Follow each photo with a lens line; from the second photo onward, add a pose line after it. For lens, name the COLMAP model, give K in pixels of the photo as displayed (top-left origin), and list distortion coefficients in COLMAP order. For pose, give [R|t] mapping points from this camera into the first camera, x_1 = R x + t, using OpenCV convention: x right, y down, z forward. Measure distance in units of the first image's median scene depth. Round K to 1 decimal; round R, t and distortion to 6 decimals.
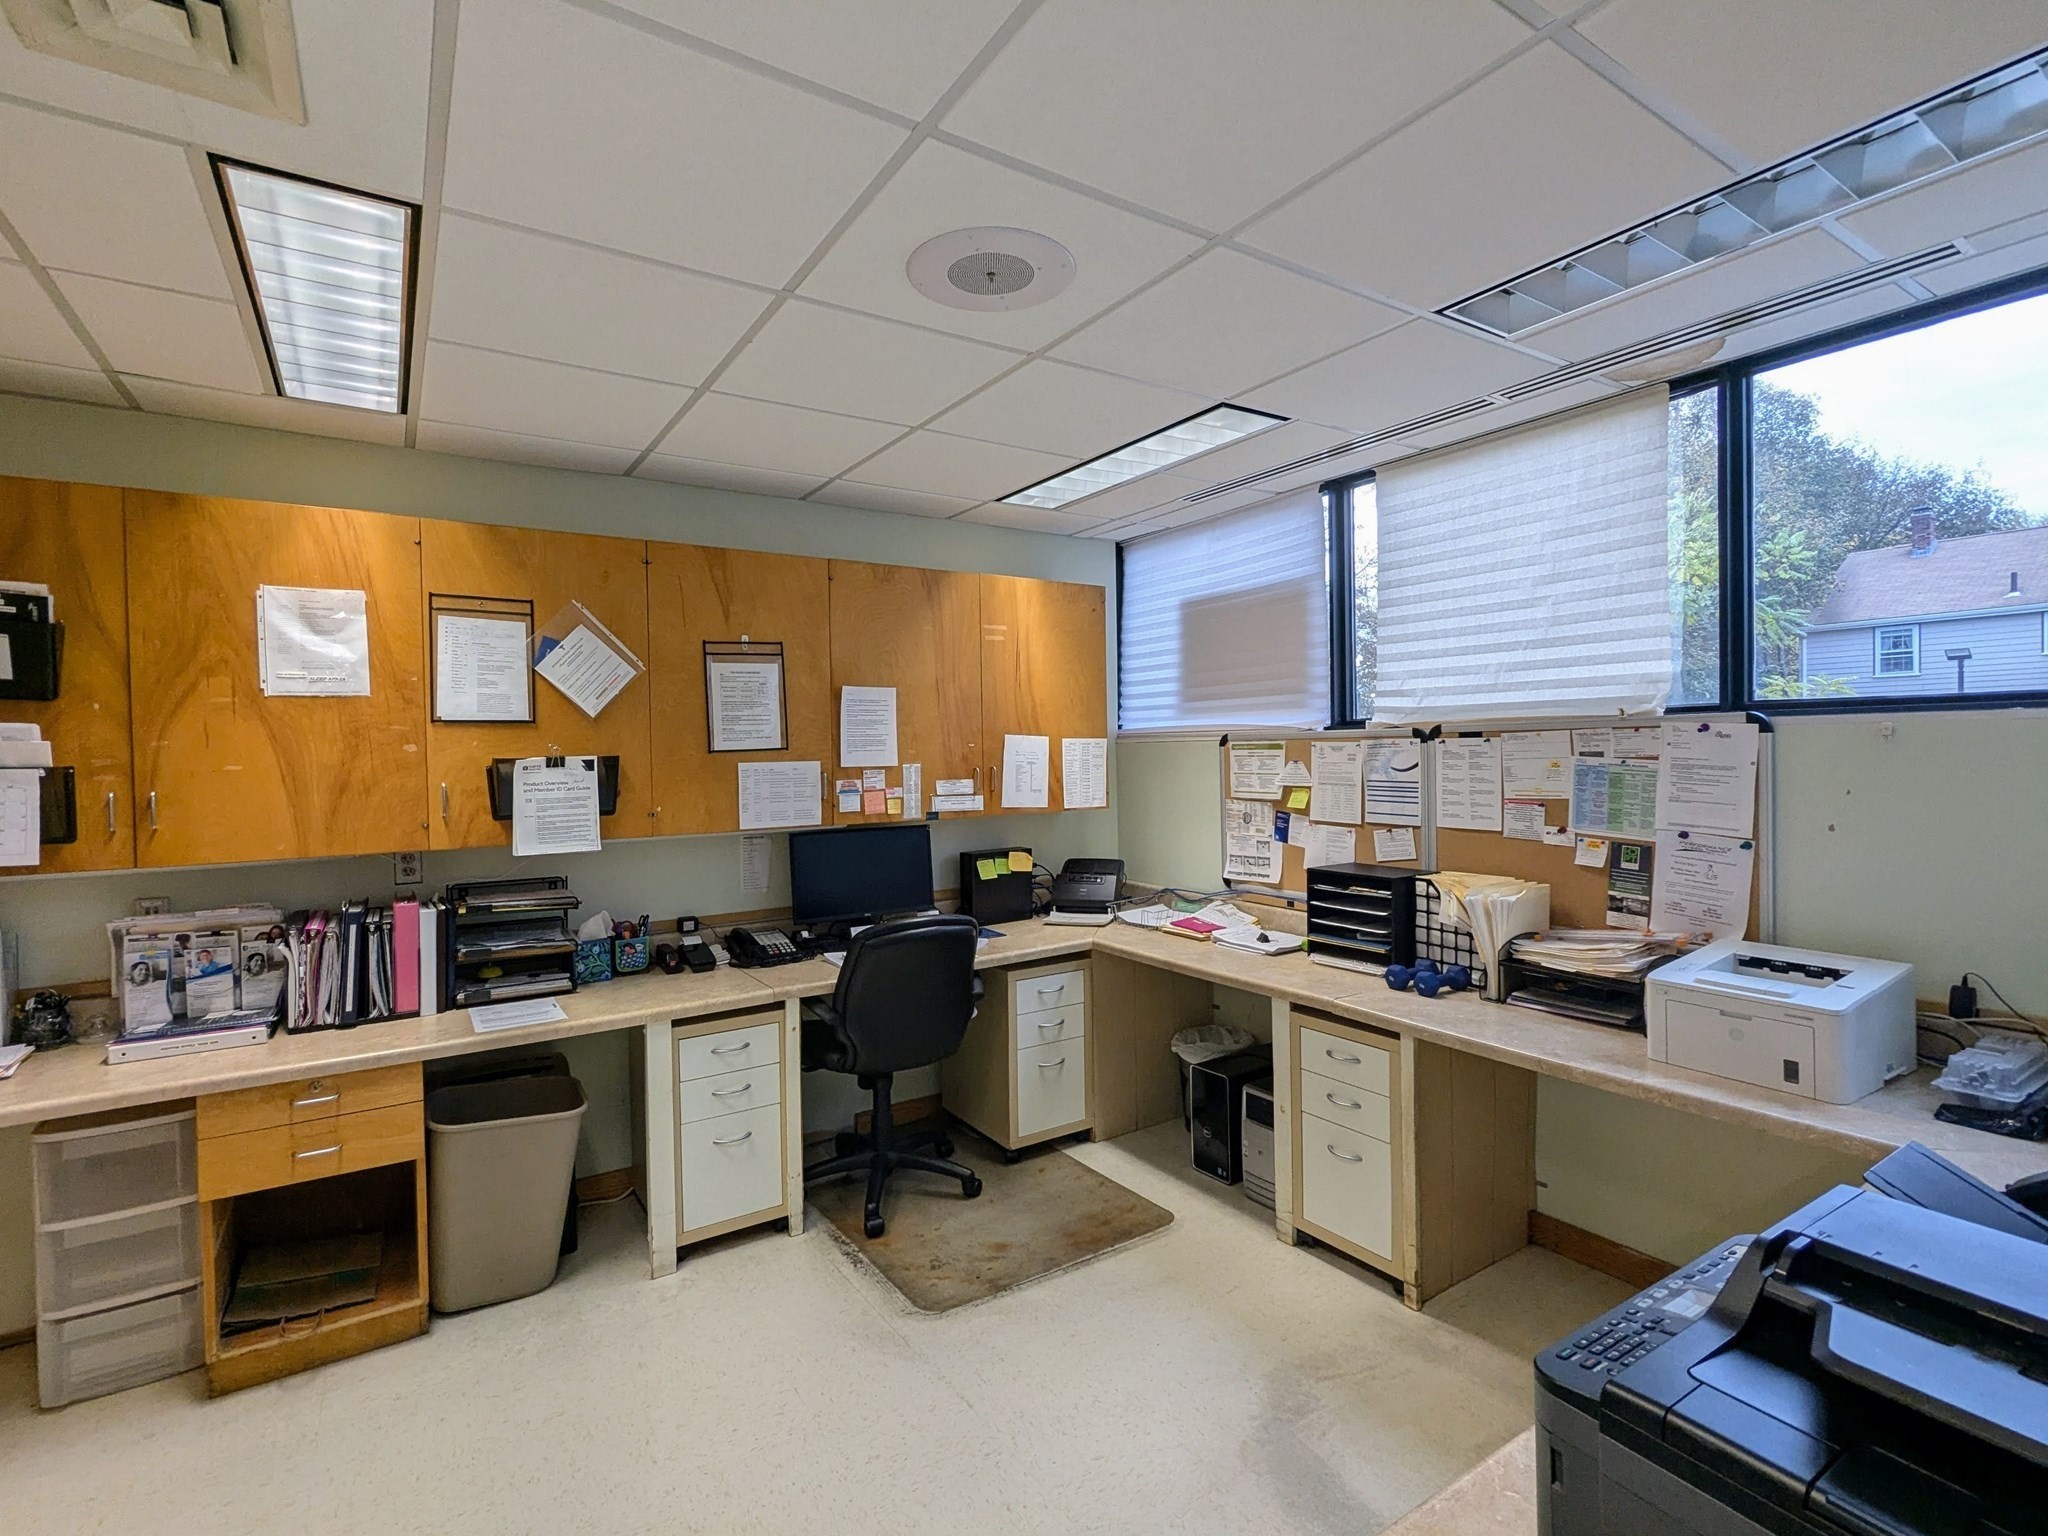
lens RADIAL K [[968.3, 0, 1026.2], [0, 968.3, 771.7], [0, 0, 1]] dist [-0.001154, 0.001016]
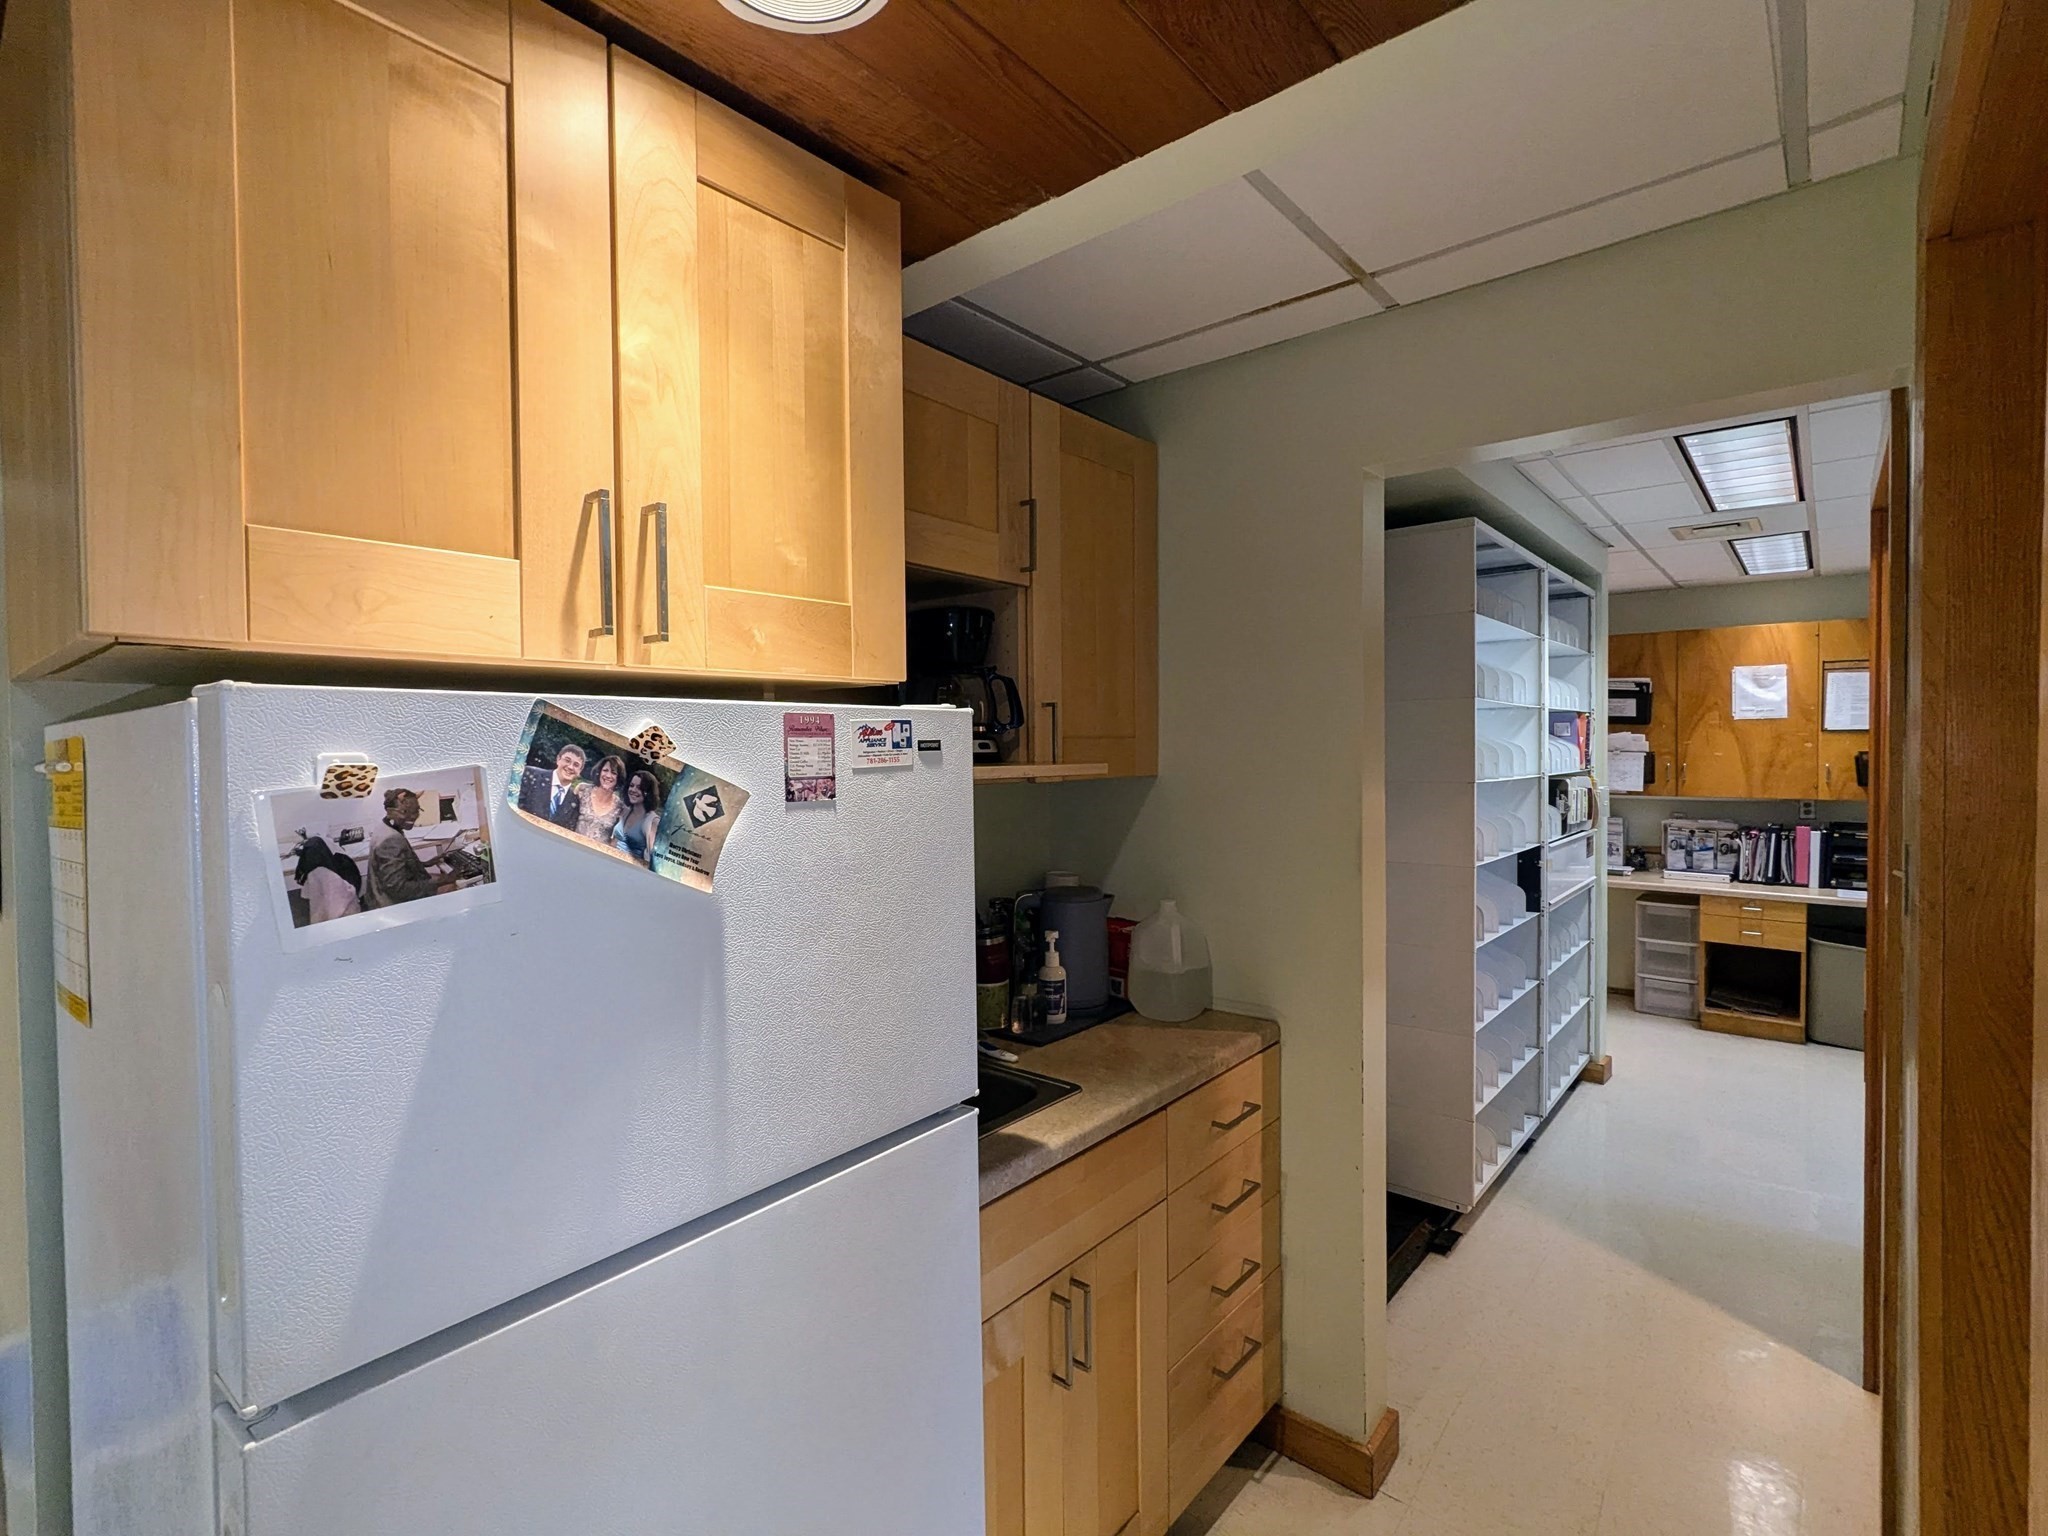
lens RADIAL K [[968.3, 0, 1025.3], [0, 968.3, 760.7], [0, 0, 1]] dist [-0.001154, 0.001016]
pose [[0.286337, 0.032503, -0.957577, 0.731143], [-0.016010, 0.999447, 0.029137, -0.023906], [0.957995, 0.006987, 0.286699, -0.999155]]
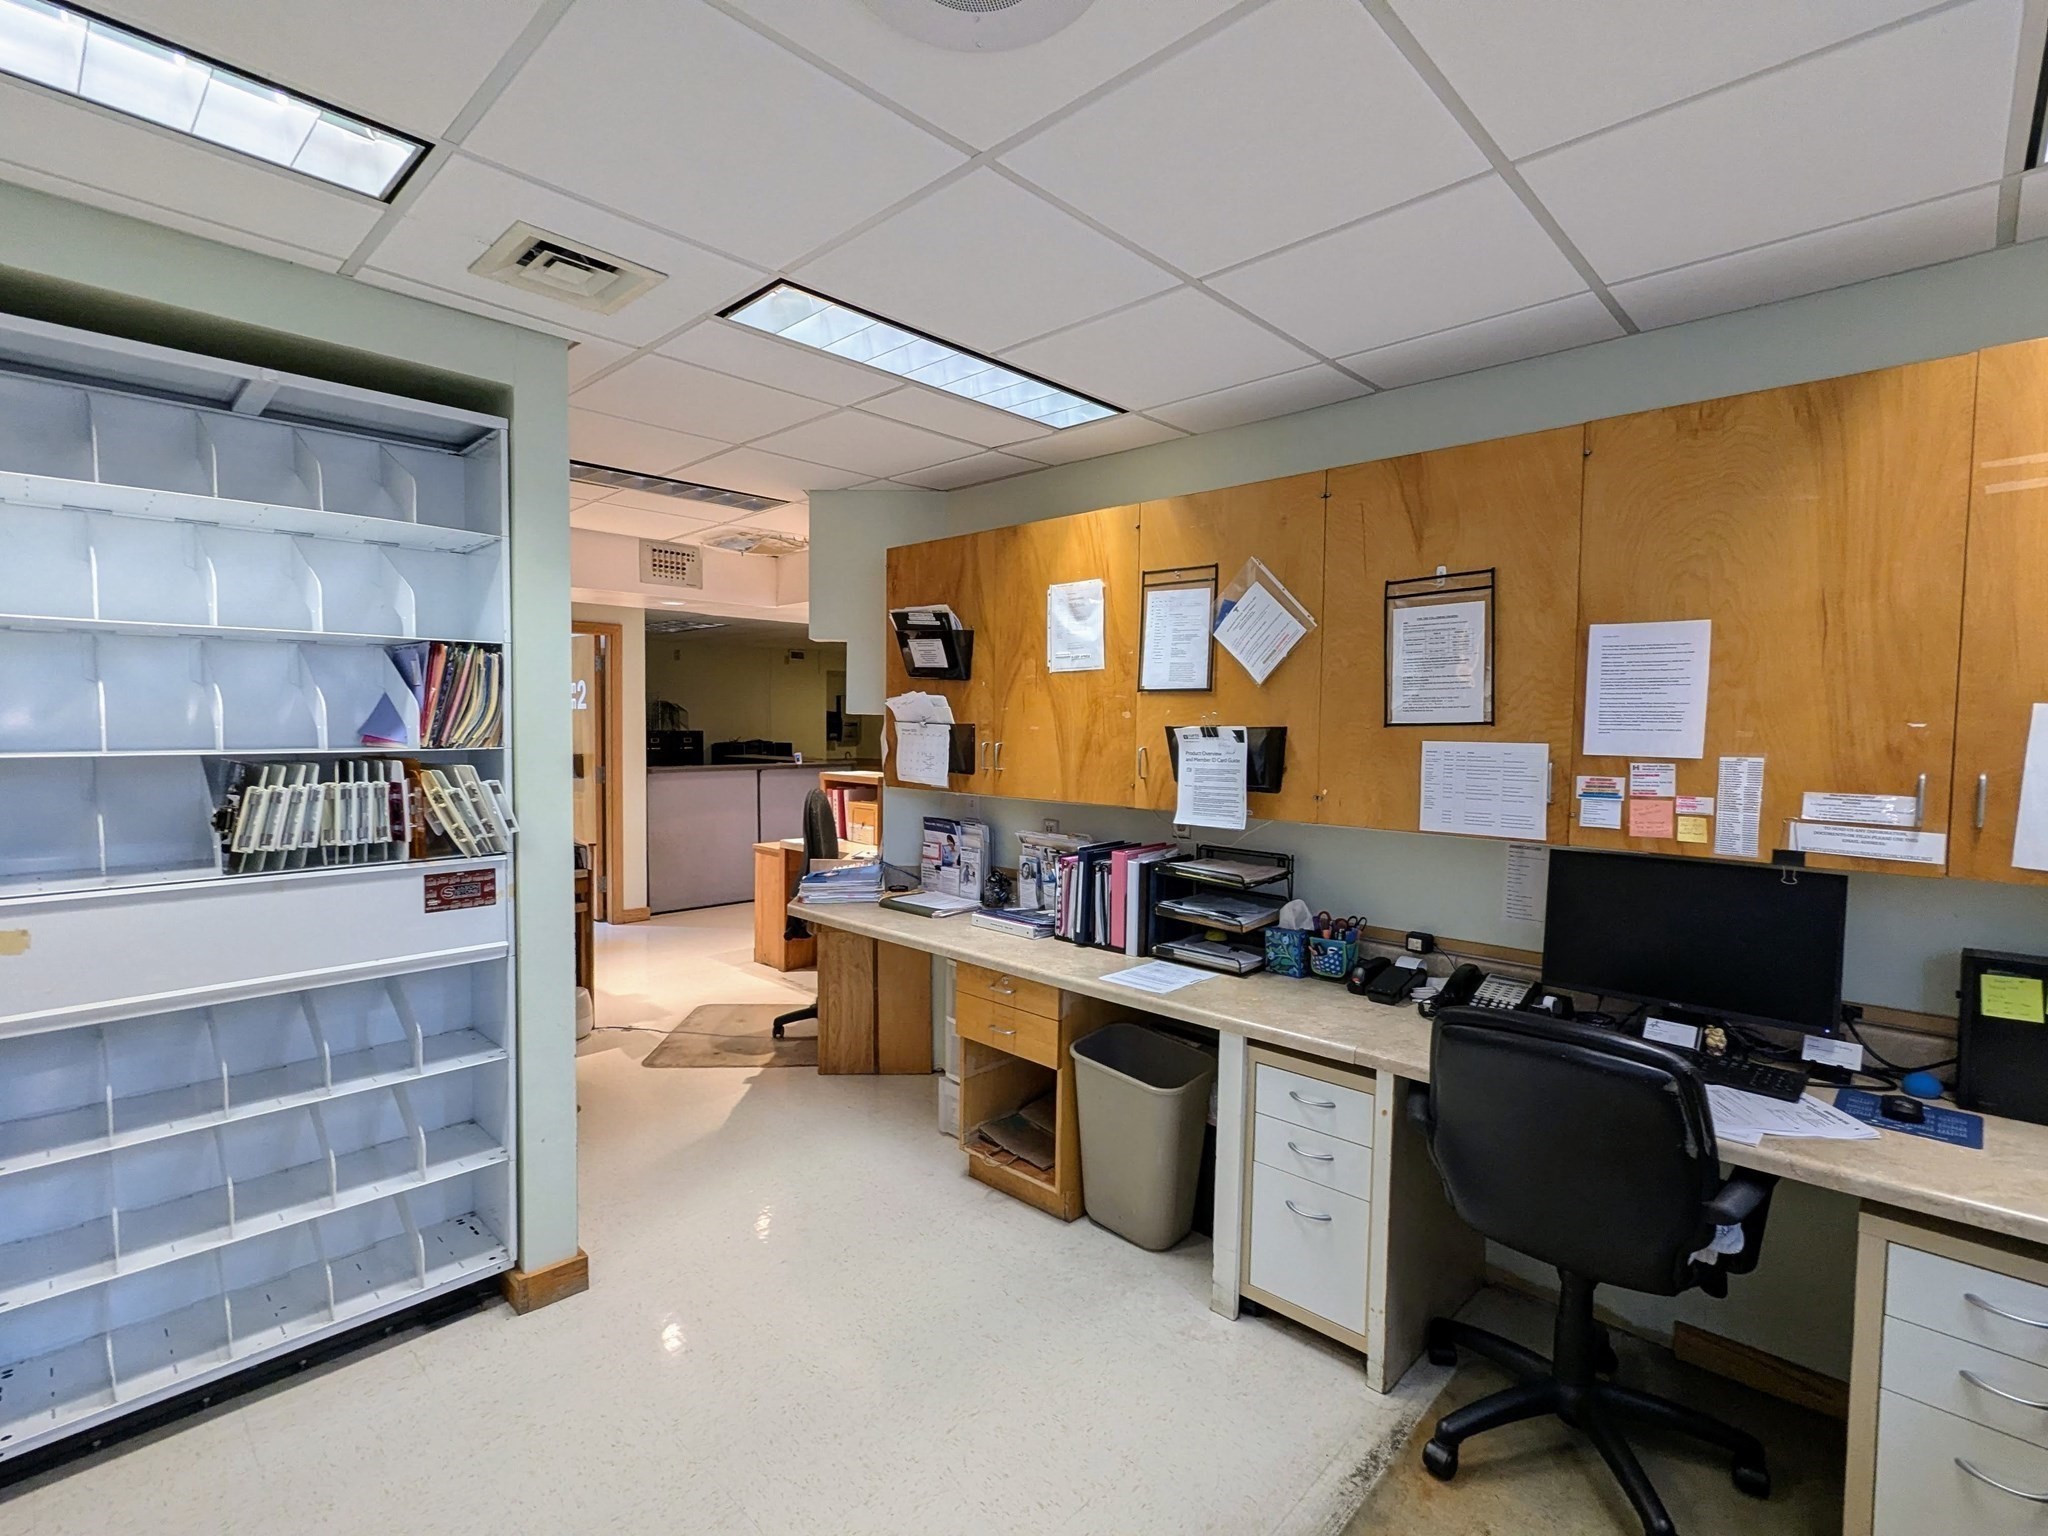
lens RADIAL K [[968.3, 0, 1025.7], [0, 968.3, 768.1], [0, 0, 1]] dist [-0.001154, 0.001016]
pose [[0.222992, 0.069859, -0.972314, 0.426444], [-0.032622, 0.997405, 0.064180, -0.031096], [0.974274, 0.017408, 0.224692, 0.636712]]
